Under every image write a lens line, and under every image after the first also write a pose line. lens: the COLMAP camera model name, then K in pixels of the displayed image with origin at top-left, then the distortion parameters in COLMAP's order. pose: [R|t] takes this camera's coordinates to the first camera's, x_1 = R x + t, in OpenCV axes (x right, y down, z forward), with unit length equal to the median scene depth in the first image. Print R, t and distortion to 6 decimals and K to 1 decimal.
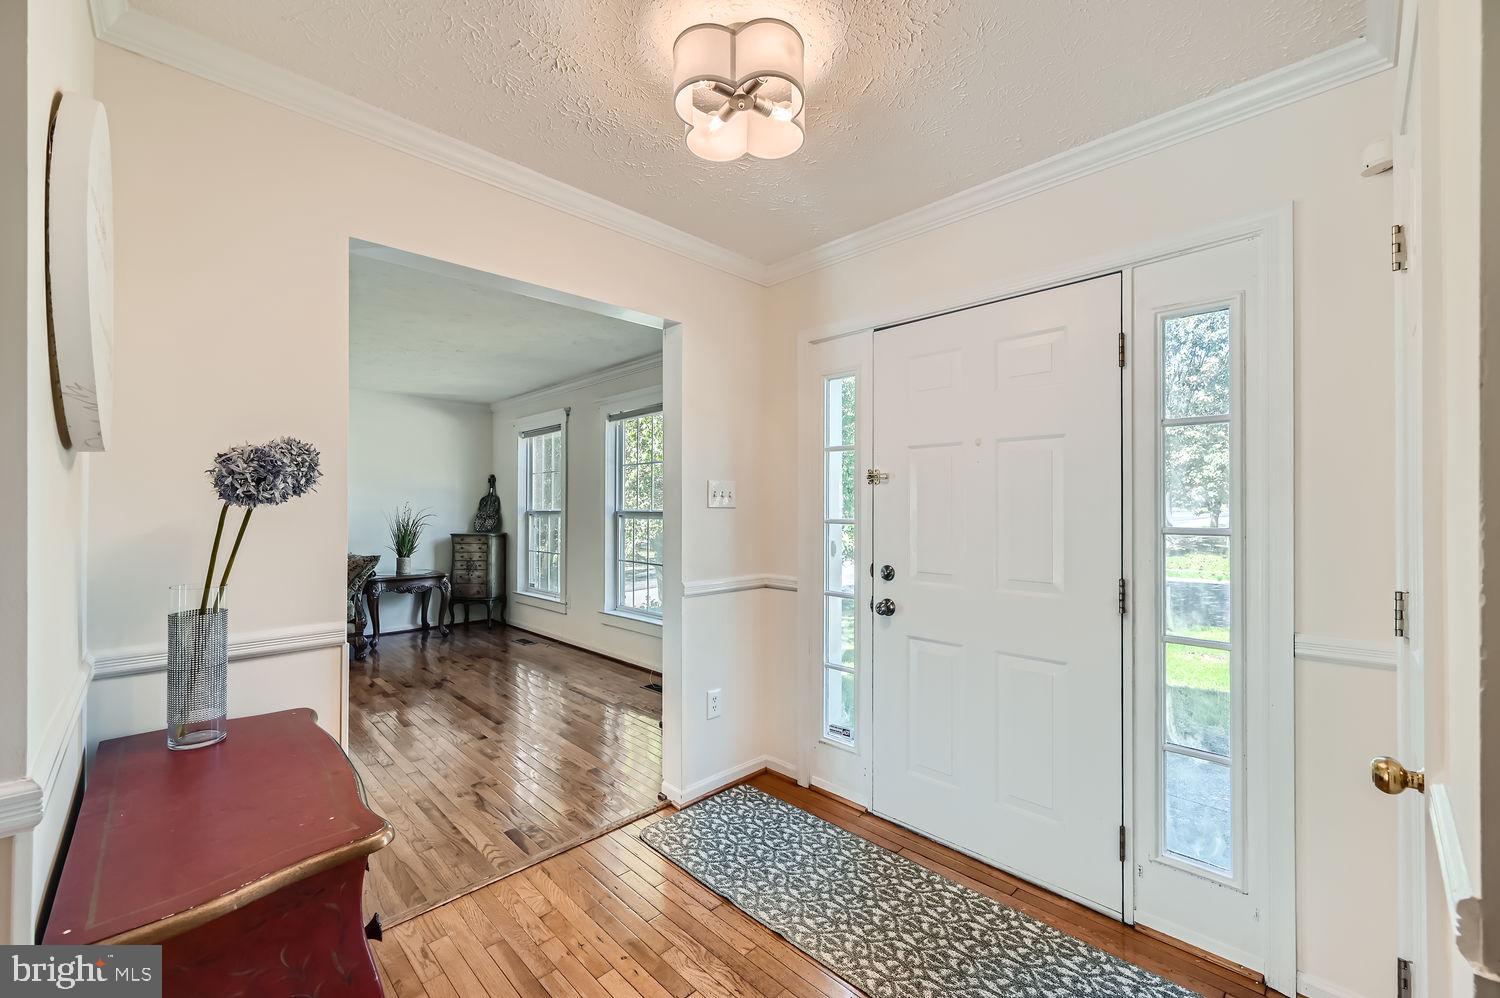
lens RADIAL K [[600.8, 0, 746.8], [0, 600.8, 501.3], [0, 0, 1]] dist [-0.001668, 0.000142]
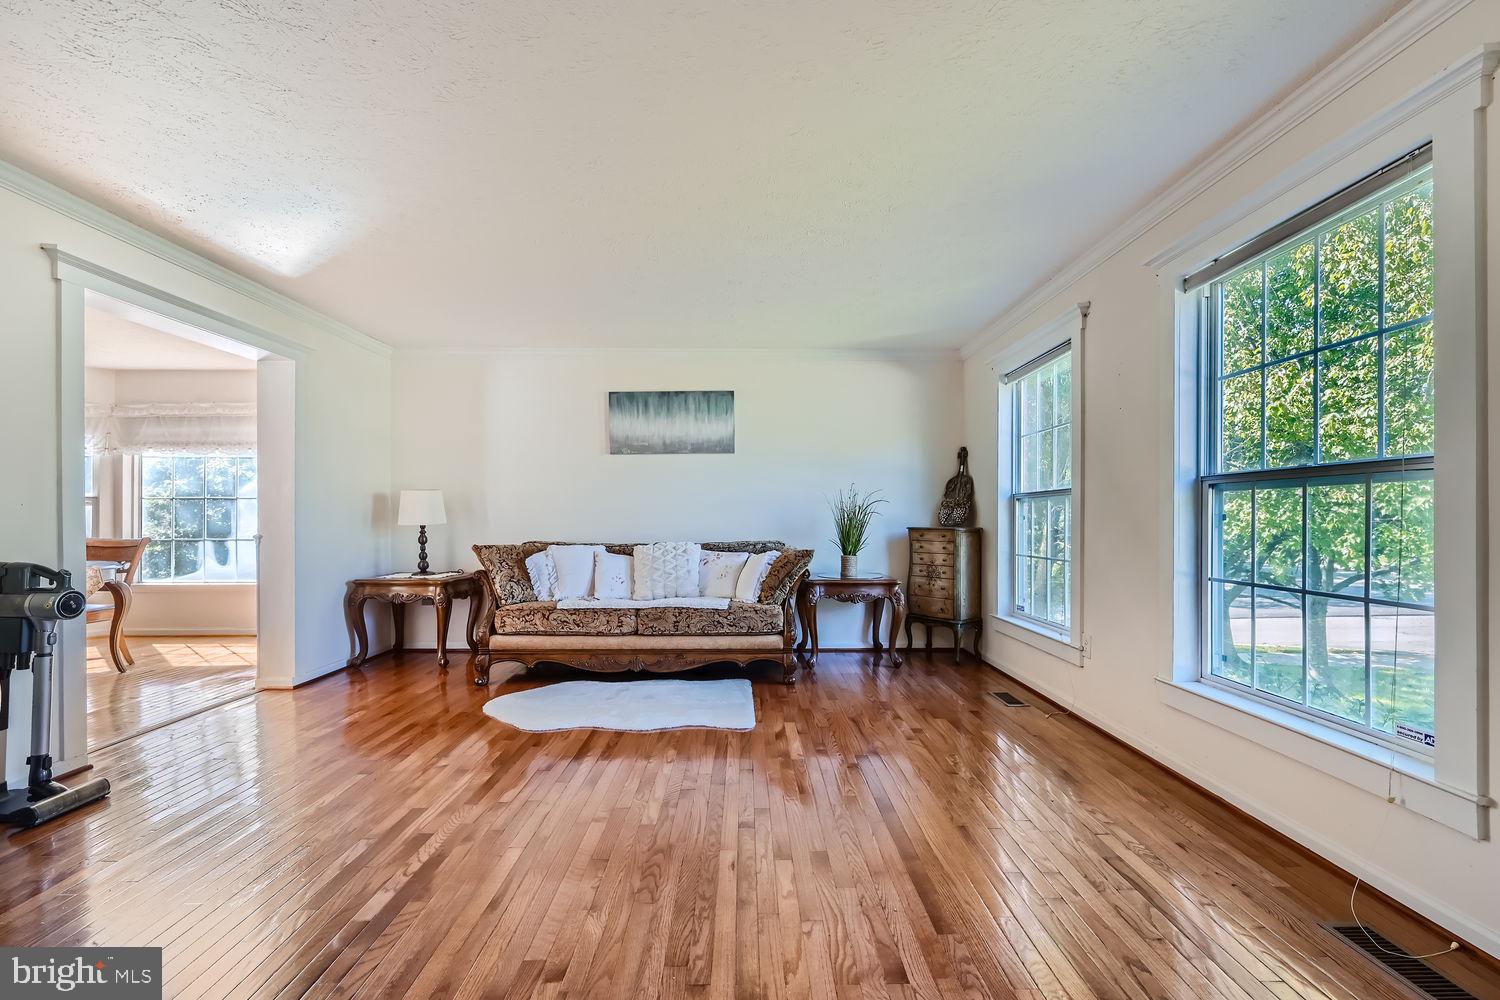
lens RADIAL K [[600.8, 0, 749.8], [0, 600.8, 515.8], [0, 0, 1]] dist [-0.001668, 0.000142]
pose [[0.718534, -0.000583, -0.695491, -0.121228], [0.004324, 0.999984, 0.003630, 0.037917], [0.695478, -0.005616, 0.718525, 0.343935]]
